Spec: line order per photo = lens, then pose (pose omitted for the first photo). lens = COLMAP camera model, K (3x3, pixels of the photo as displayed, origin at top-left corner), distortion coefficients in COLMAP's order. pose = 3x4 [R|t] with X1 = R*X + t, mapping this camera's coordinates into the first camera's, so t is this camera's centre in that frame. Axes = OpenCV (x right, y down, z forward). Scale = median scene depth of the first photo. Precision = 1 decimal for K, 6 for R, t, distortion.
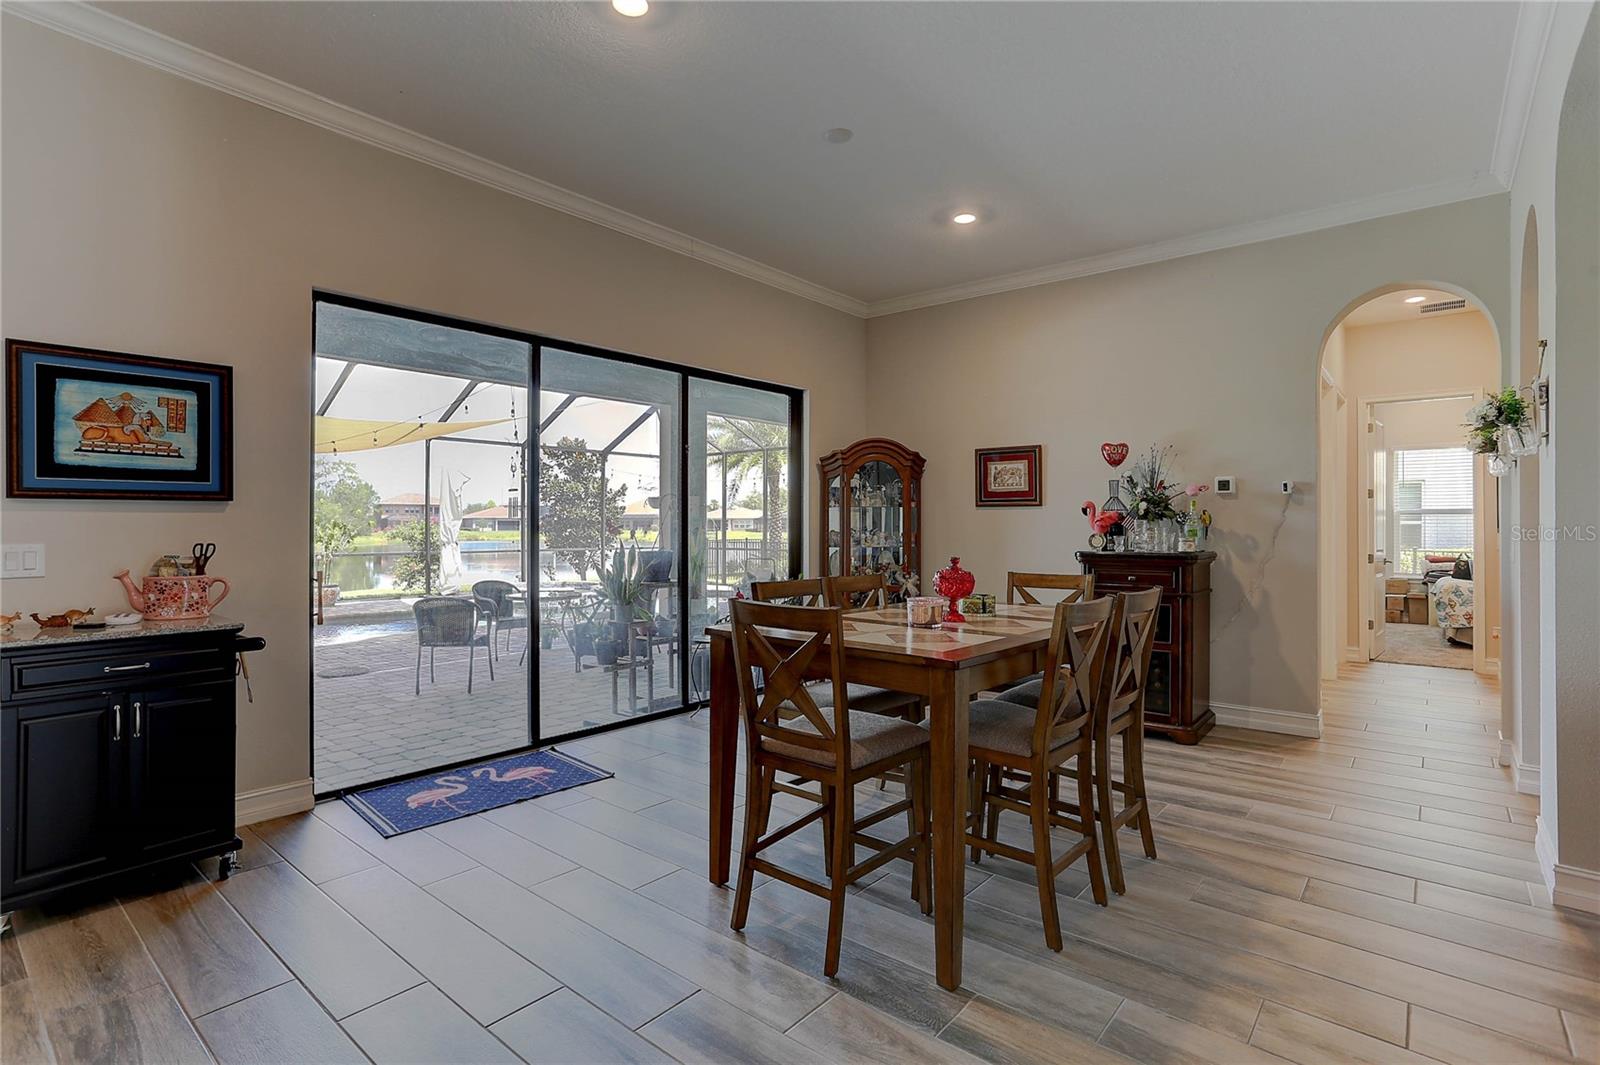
lens RADIAL K [[804.8, 0, 789.9], [0, 804.8, 522.6], [0, 0, 1]] dist [-0.036447, 0.017794]
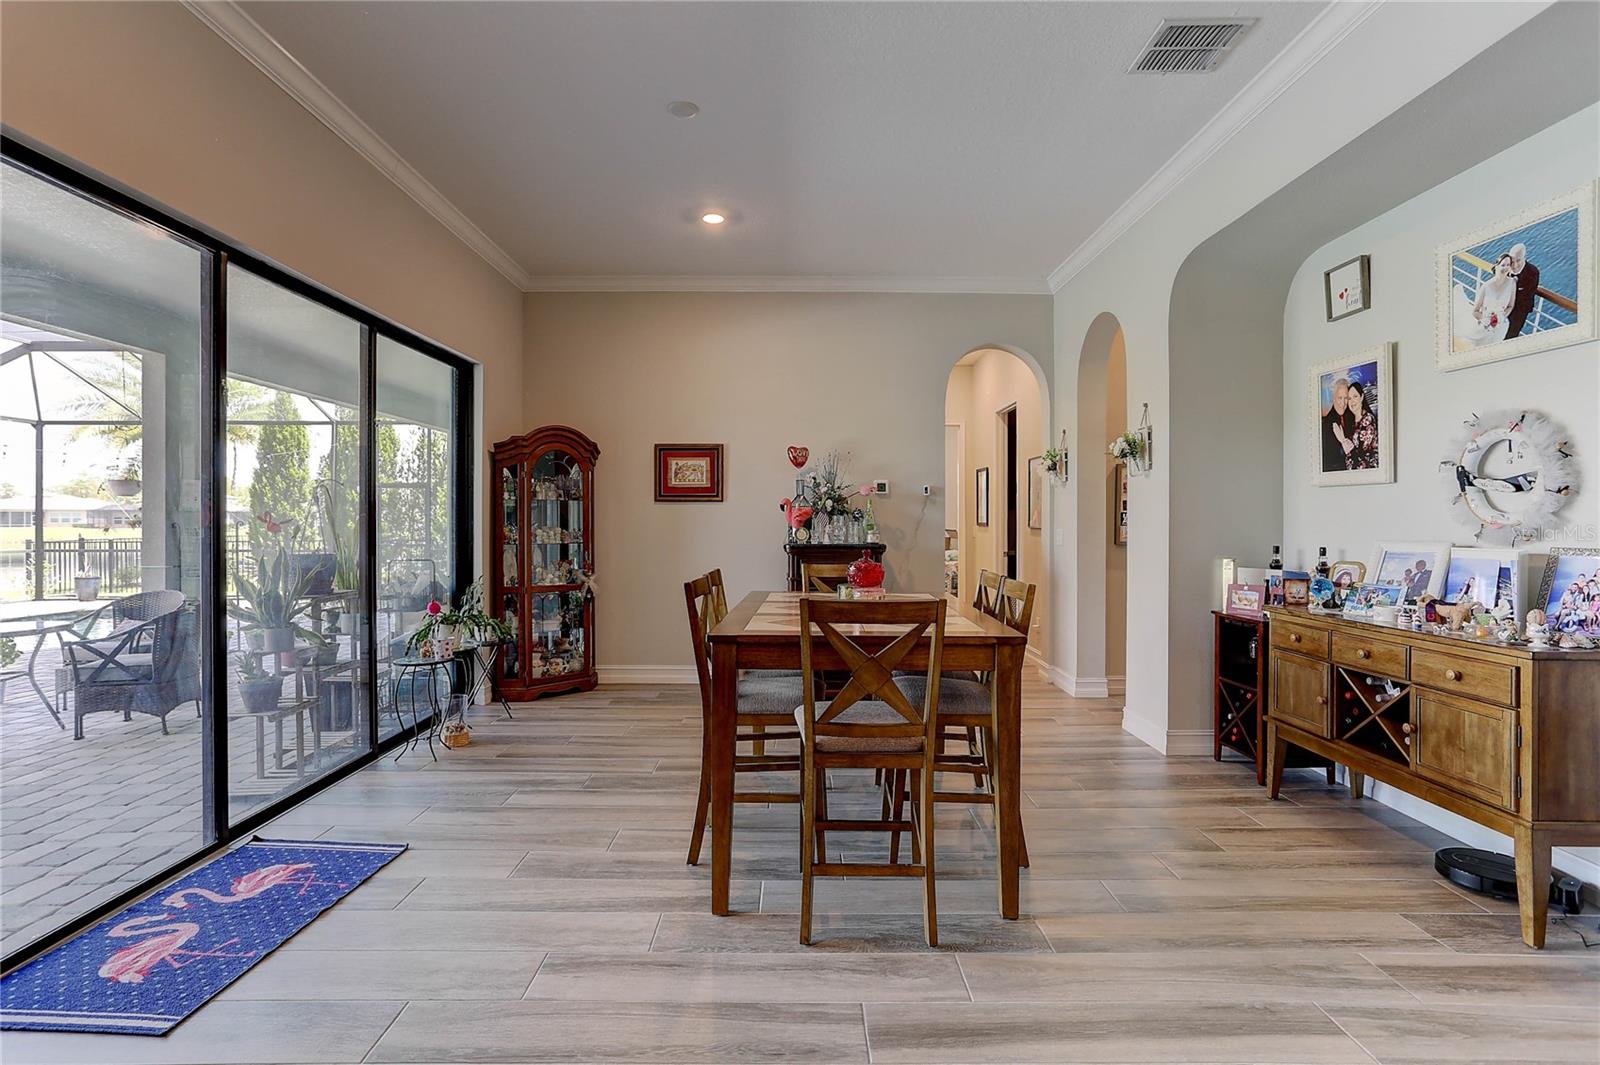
lens RADIAL K [[804.8, 0, 801.6], [0, 804.8, 527.7], [0, 0, 1]] dist [-0.036447, 0.017794]
pose [[0.751645, -0.007098, 0.659529, -0.366061], [-0.002127, 0.999911, 0.013185, -0.000740], [-0.659564, -0.011313, 0.751563, 0.154556]]
